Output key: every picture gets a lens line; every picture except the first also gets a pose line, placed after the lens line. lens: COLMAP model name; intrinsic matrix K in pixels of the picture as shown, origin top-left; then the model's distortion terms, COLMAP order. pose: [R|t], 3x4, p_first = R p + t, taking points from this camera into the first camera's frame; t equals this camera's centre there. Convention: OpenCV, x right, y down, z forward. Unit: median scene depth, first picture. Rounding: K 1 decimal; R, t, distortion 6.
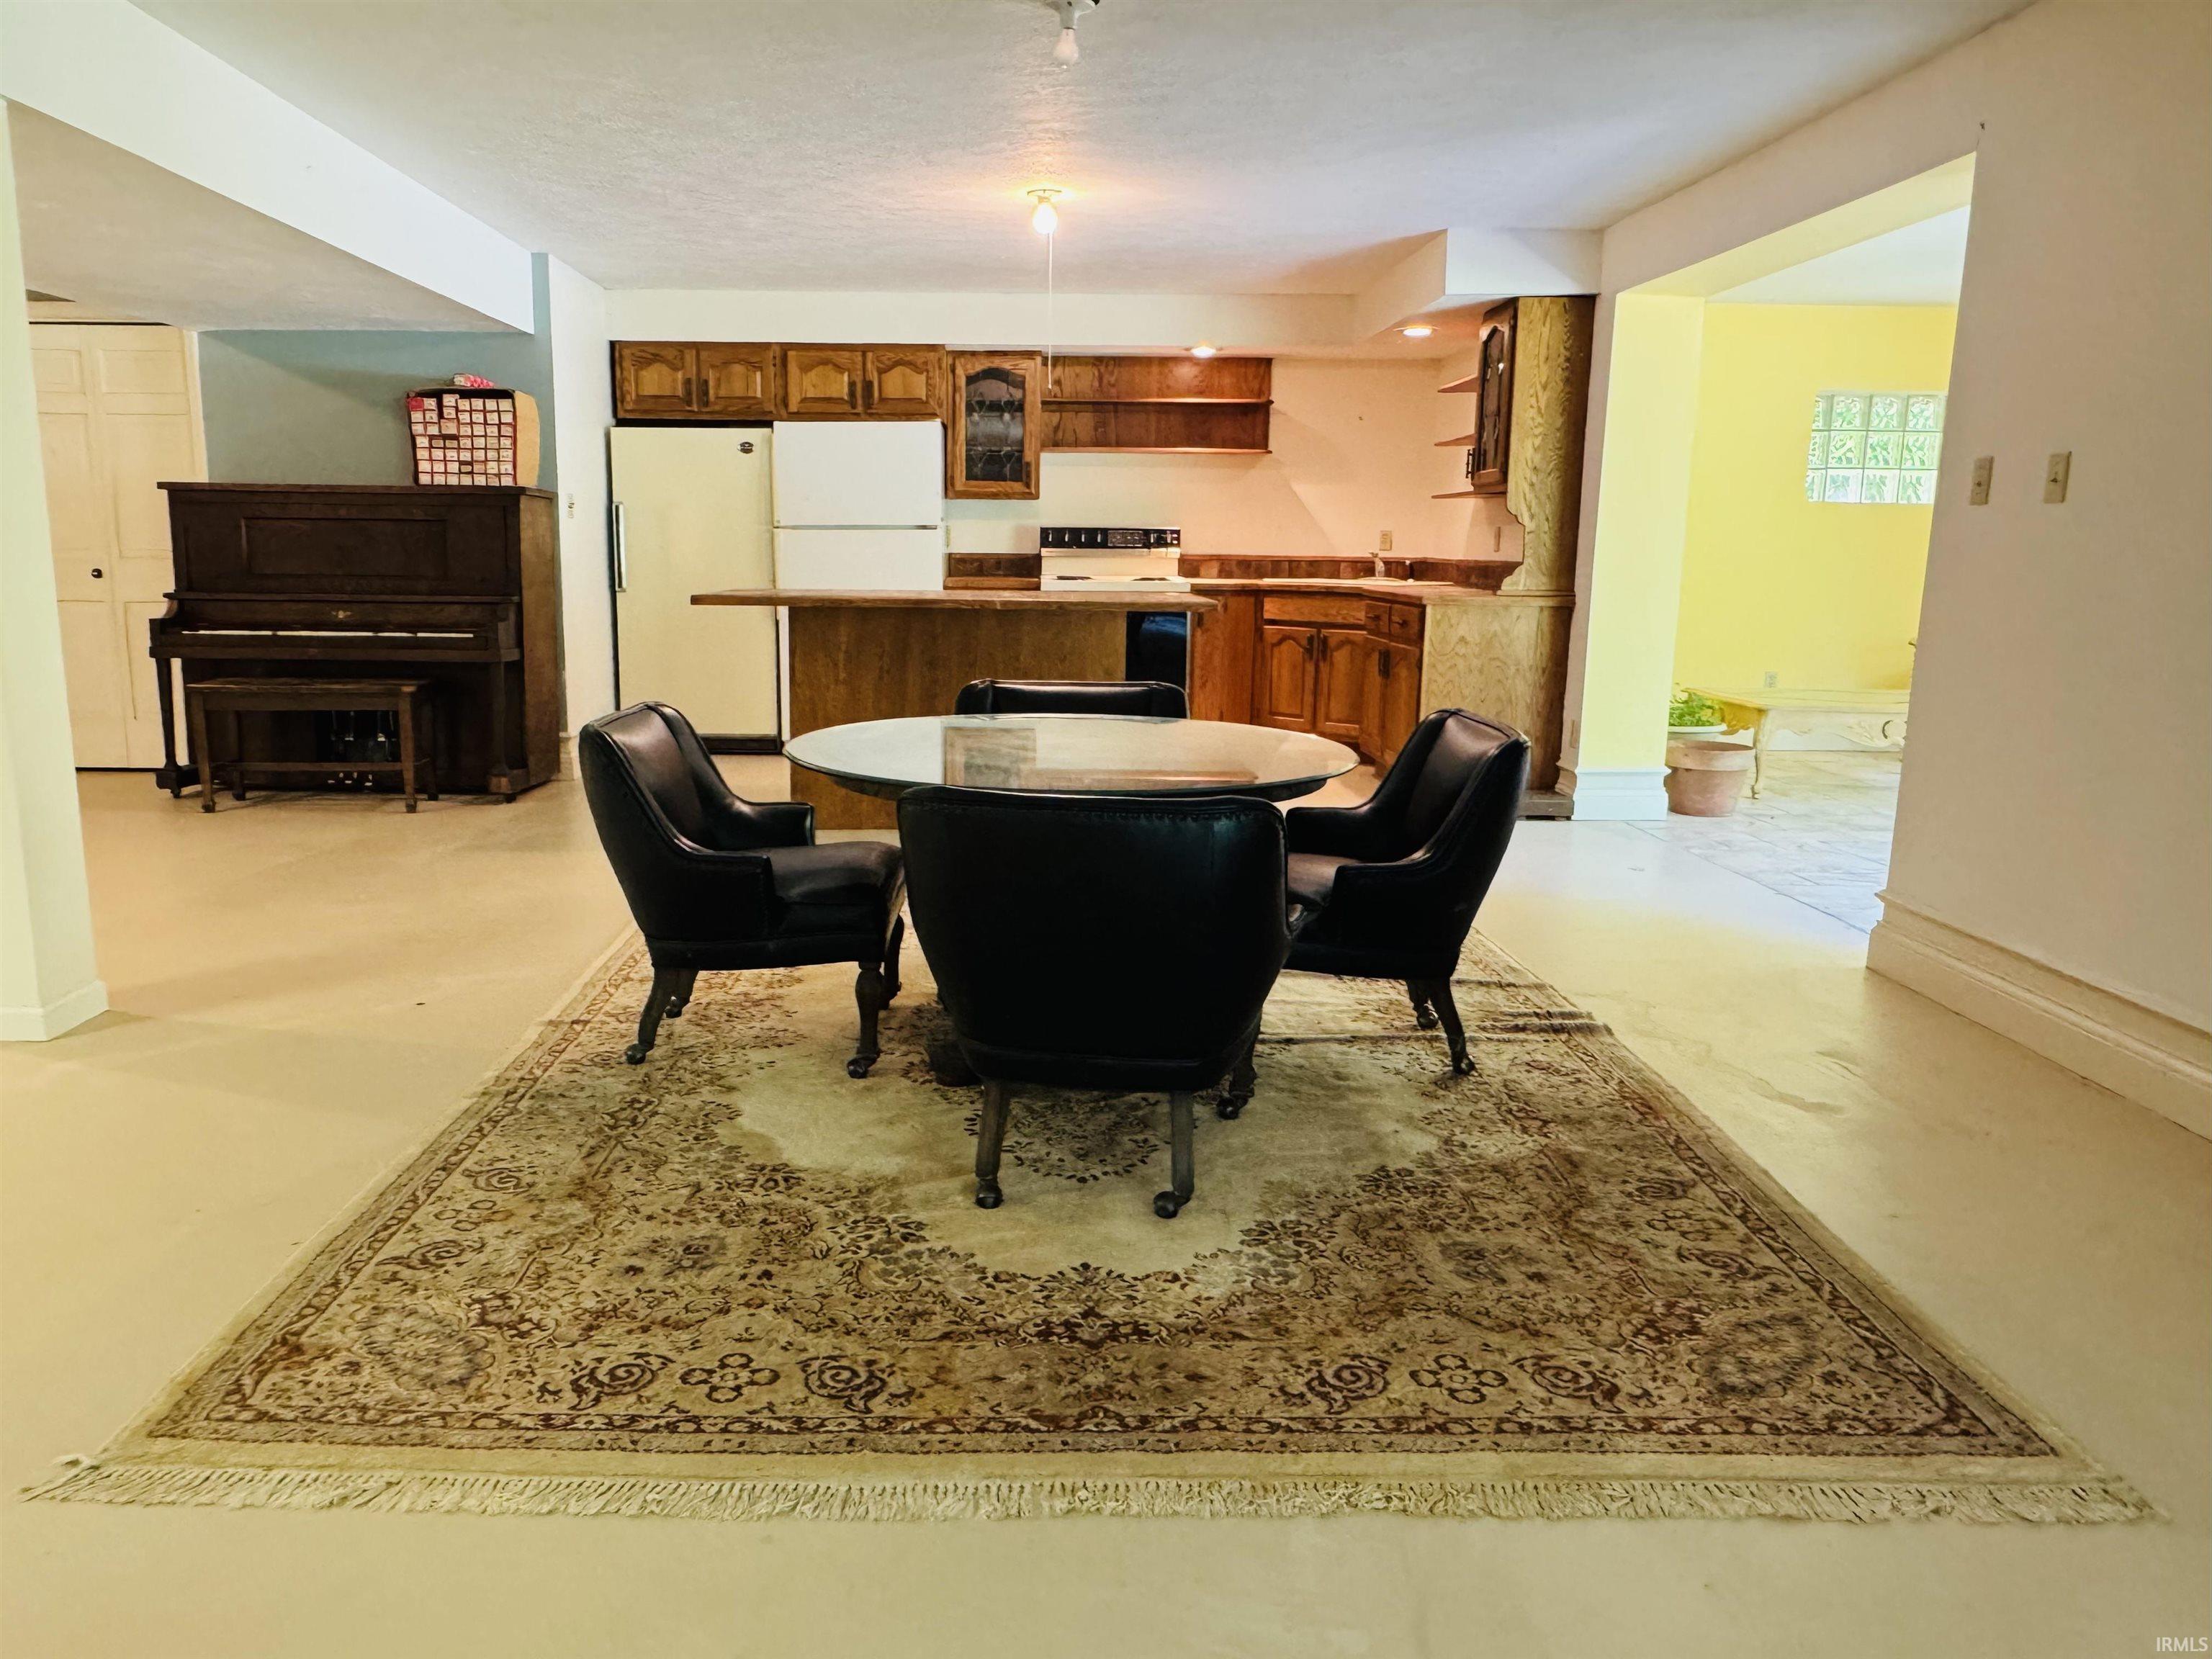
lens RADIAL K [[1548.6, 0, 1059.6], [0, 1548.6, 828.1], [0, 0, 1]] dist [0.005831, 0.000366]
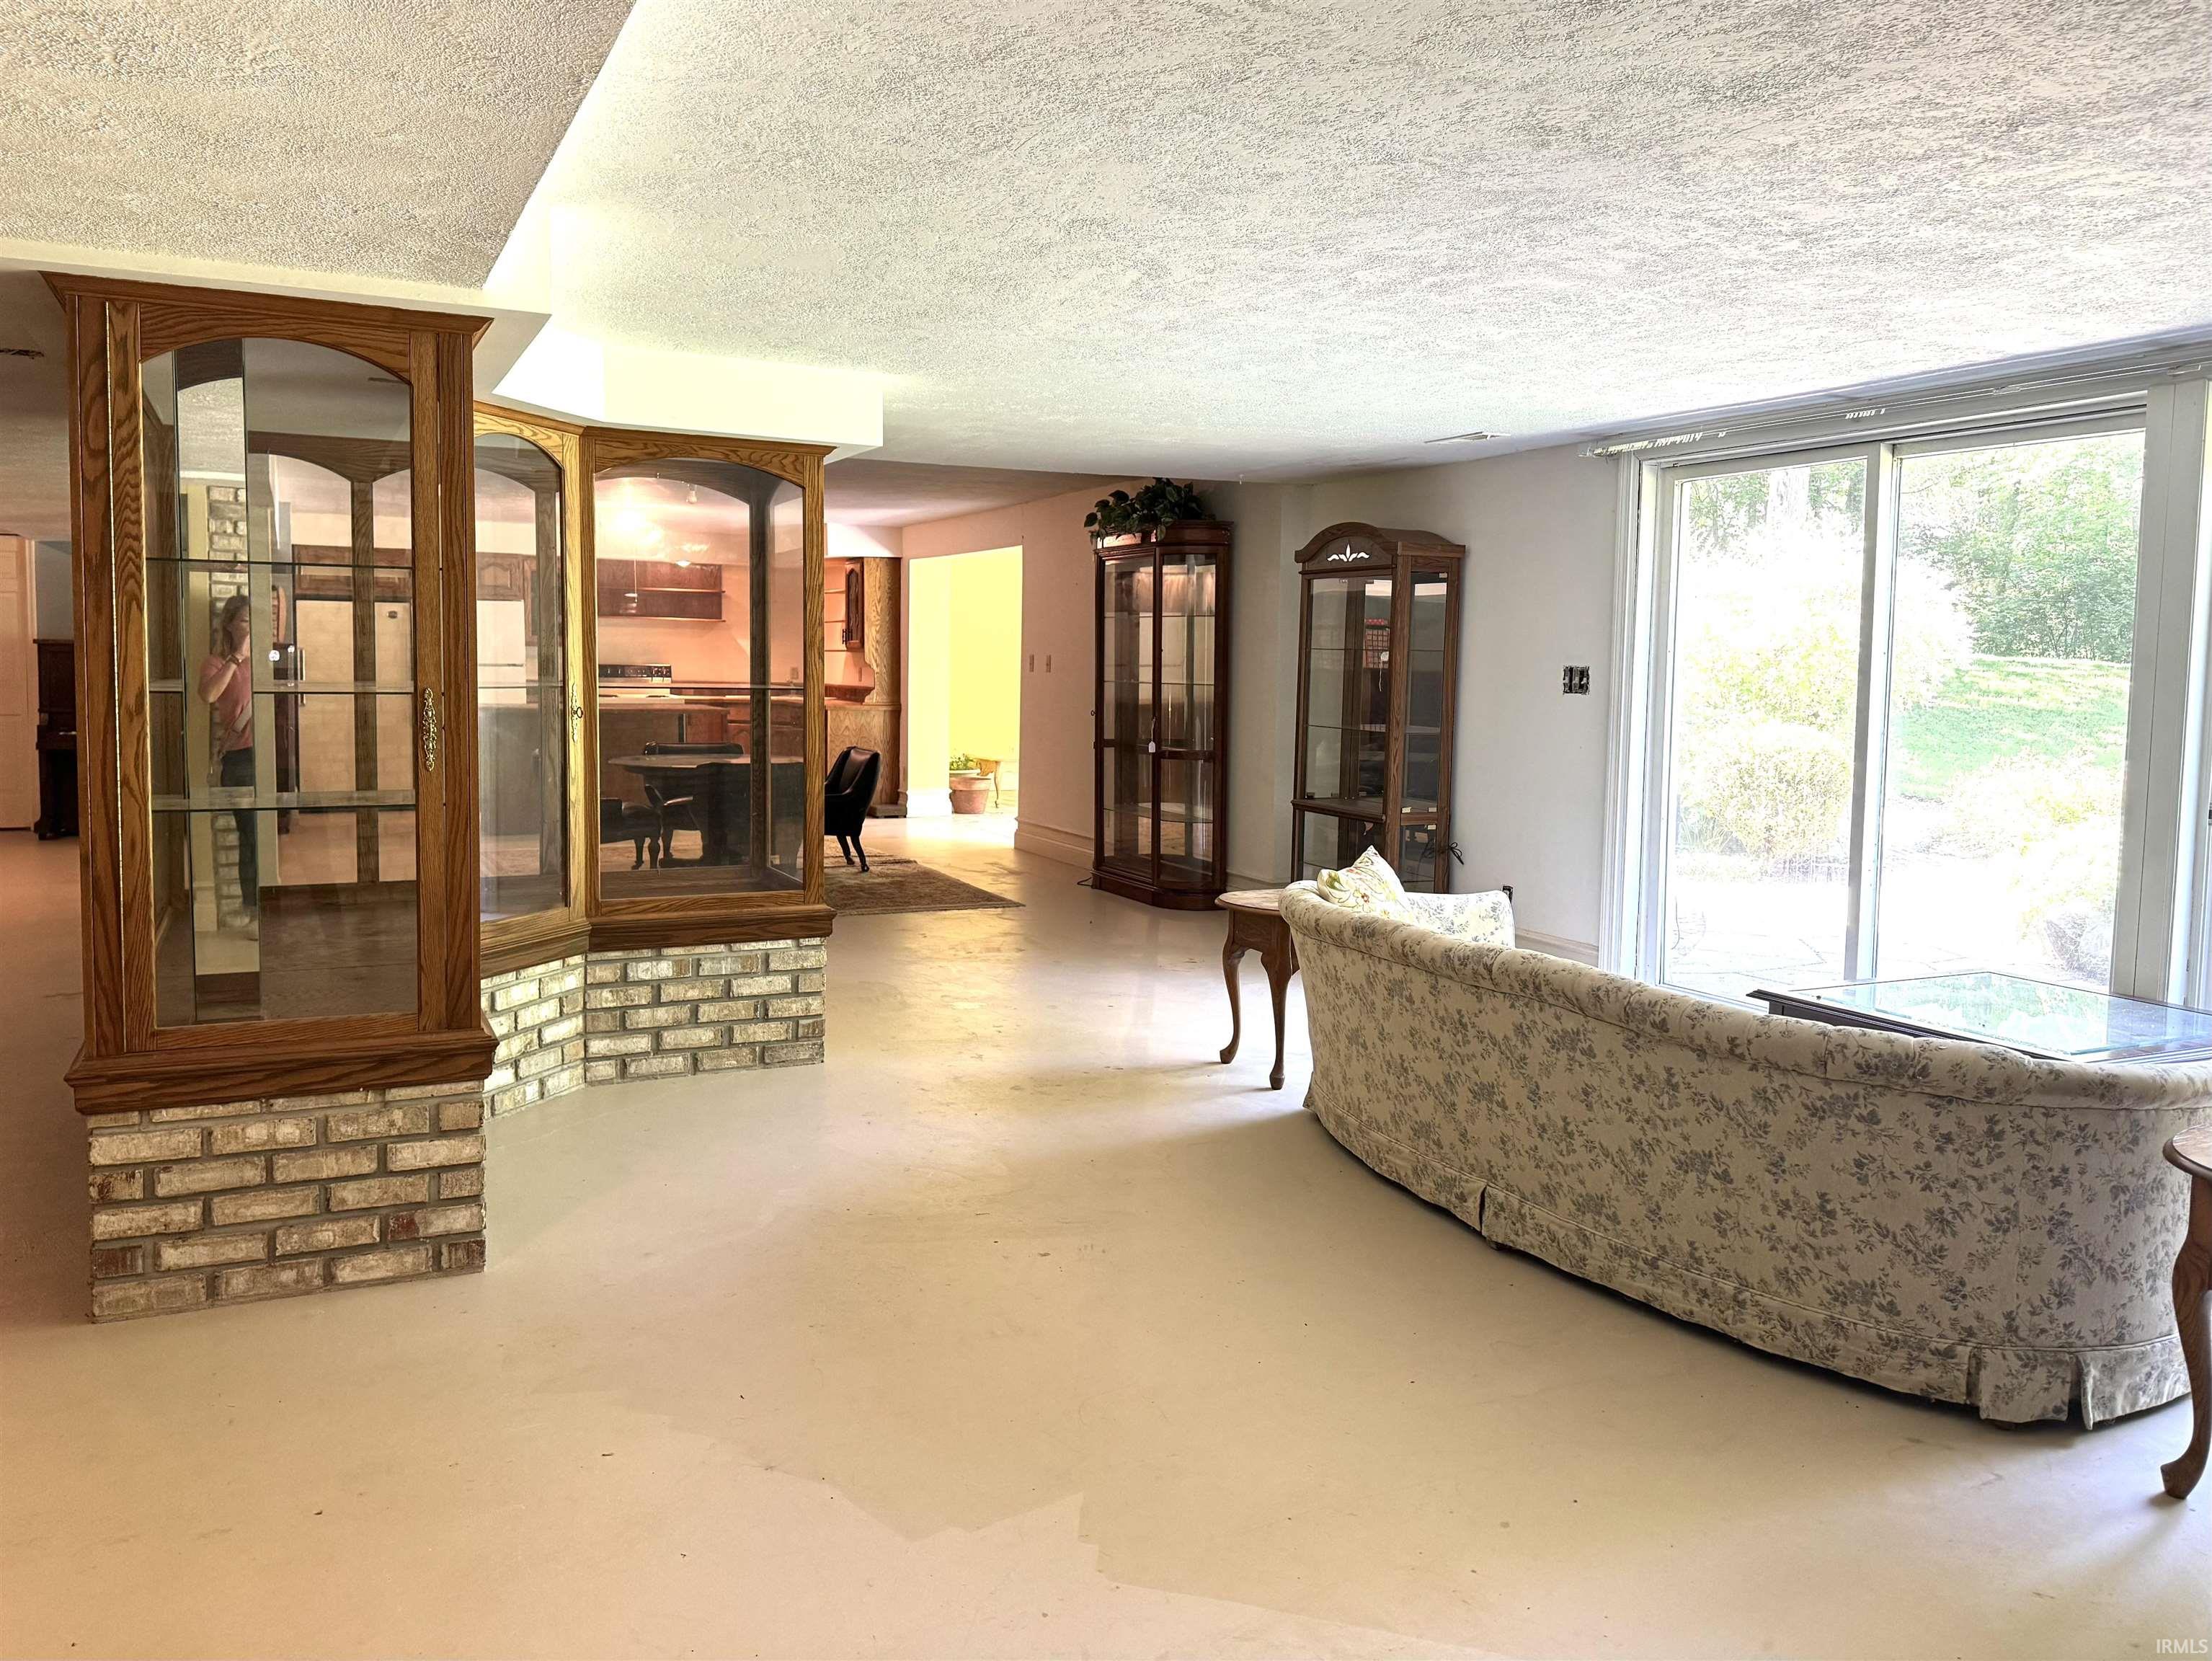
lens RADIAL K [[1556.2, 0, 1106.0], [0, 1556.2, 830.5], [0, 0, 1]] dist [0.044371, -0.001947]
pose [[0.908108, -0.040304, 0.416793, -0.215284], [0.069340, 0.996089, -0.054755, 0.110889], [-0.412956, 0.078623, 0.907351, -0.730488]]
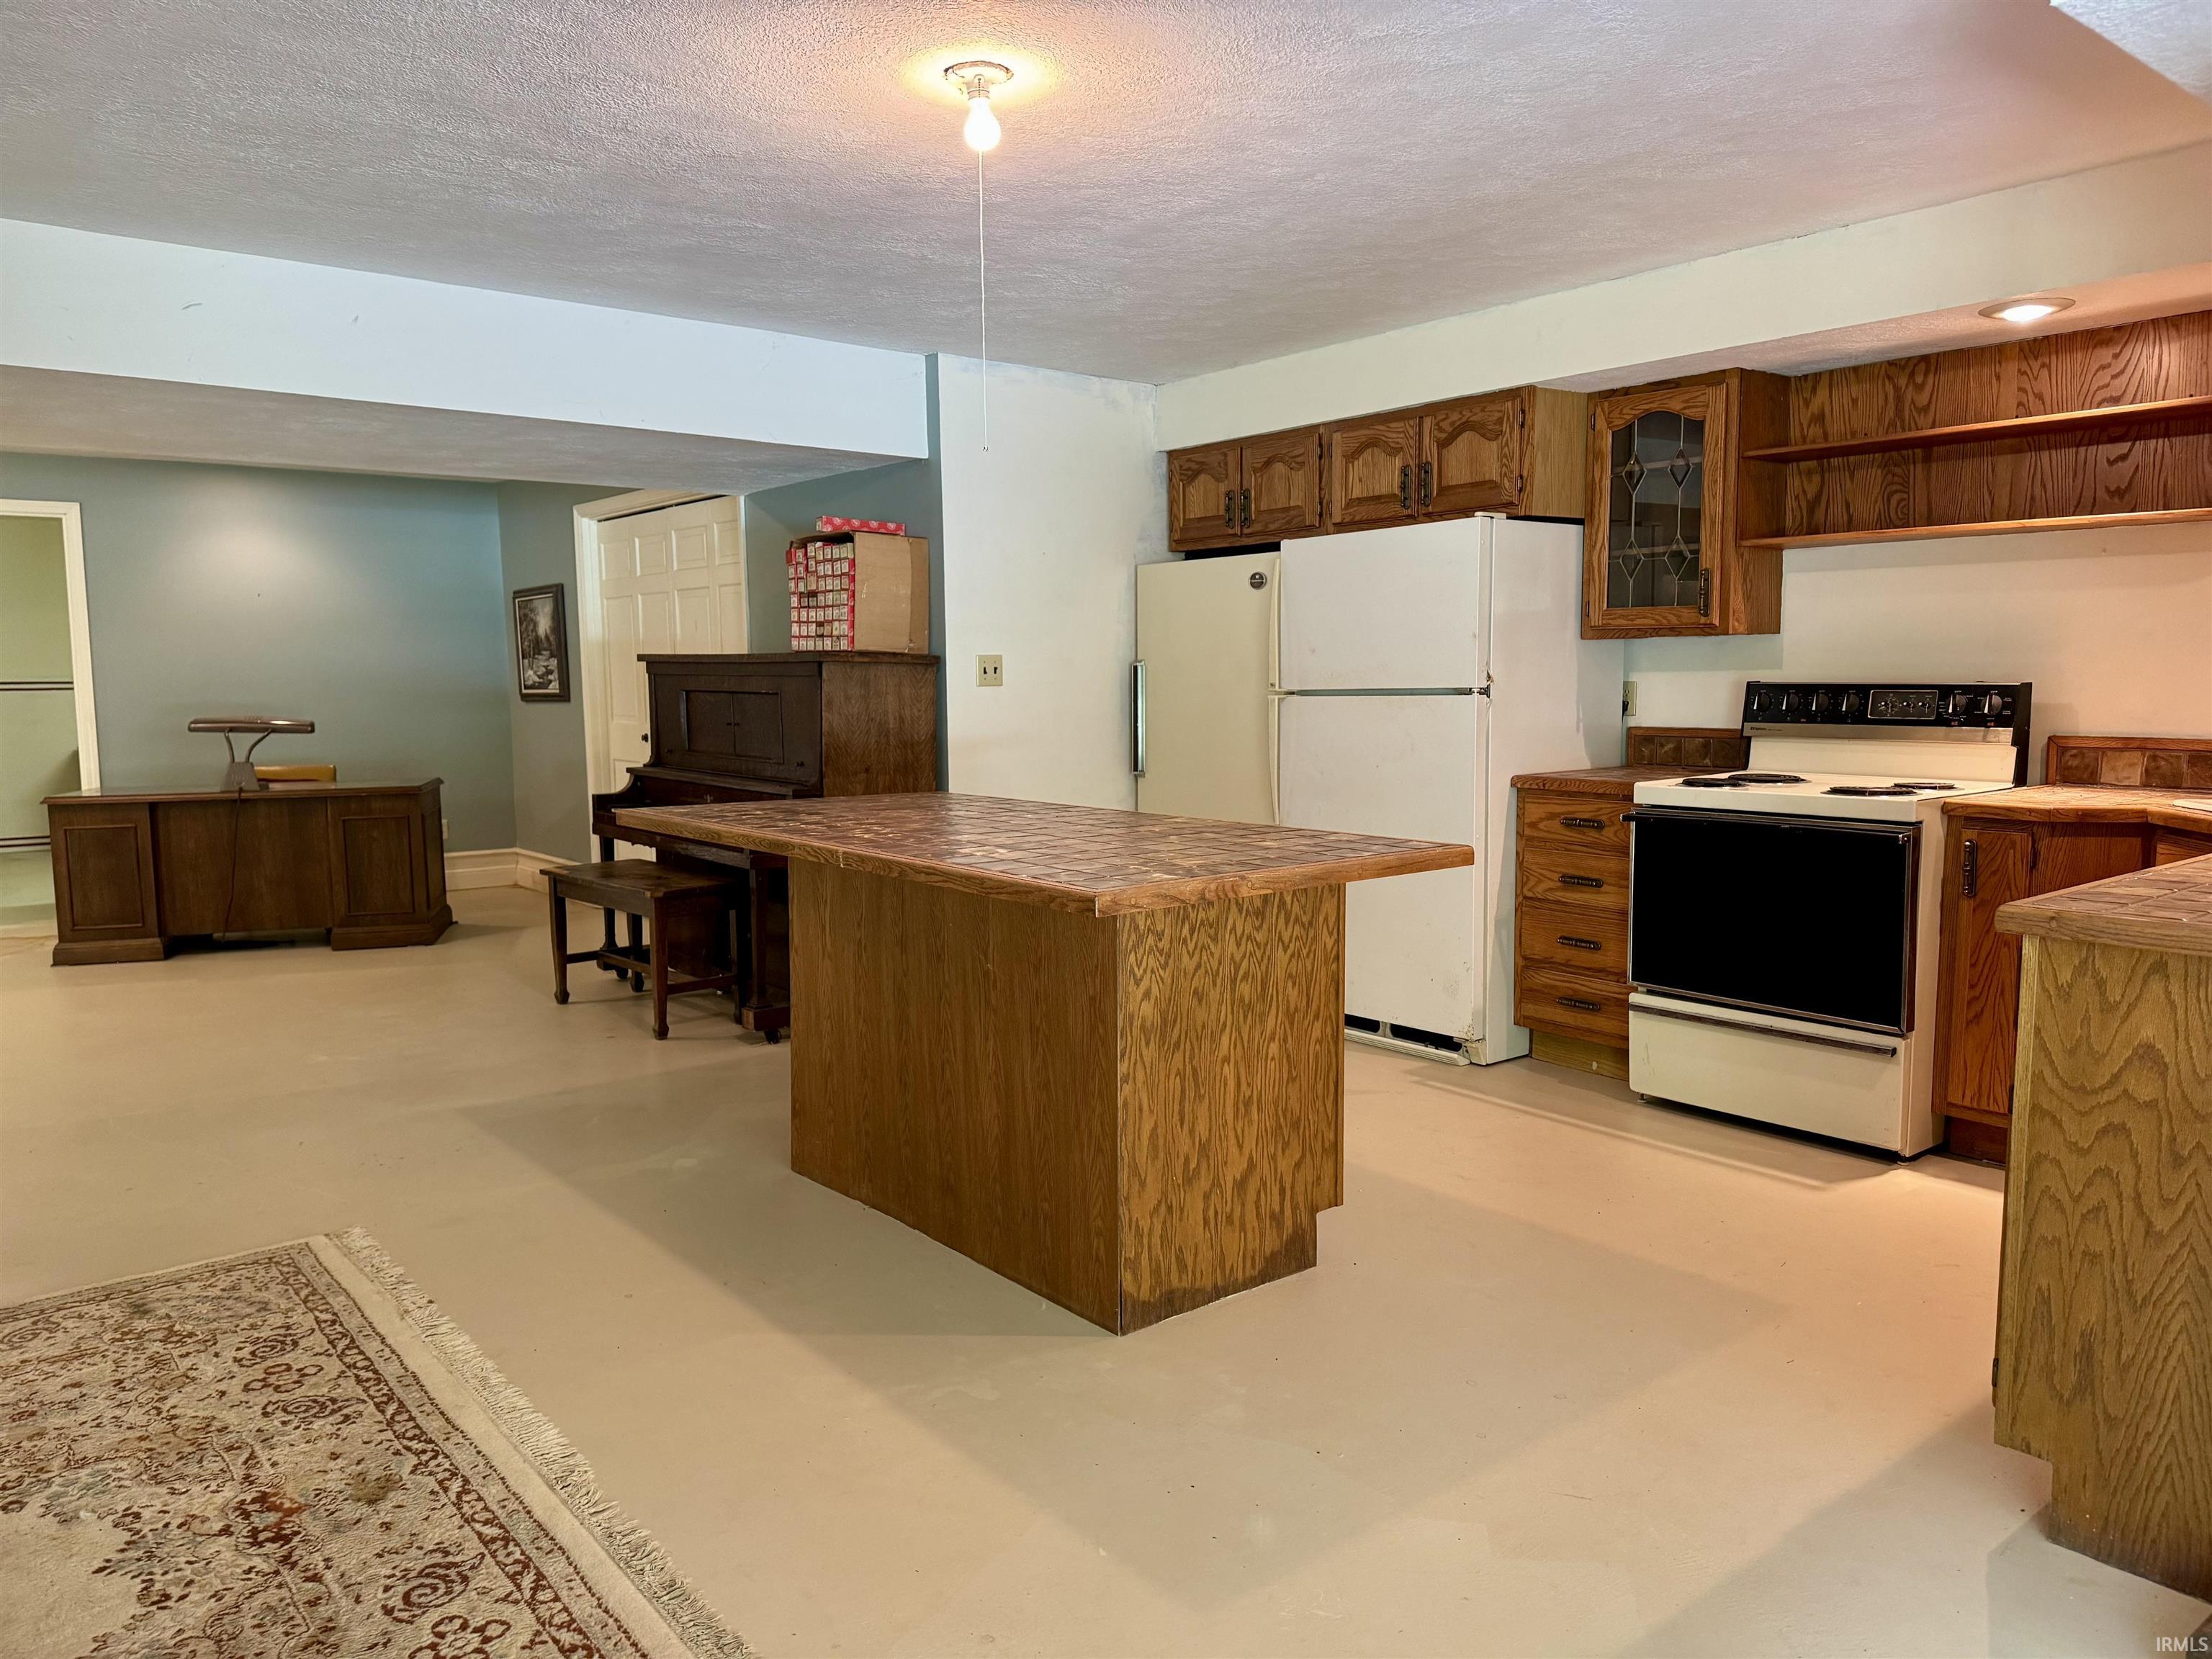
lens RADIAL K [[1556.0, 0, 1106.0], [0, 1556.0, 829.5], [0, 0, 1]] dist [0.044371, -0.001947]
pose [[0.617831, 0.062481, -0.783825, 0.307917], [-0.131376, 0.991028, -0.024557, -0.107654], [0.775258, 0.118148, 0.620496, 0.522719]]
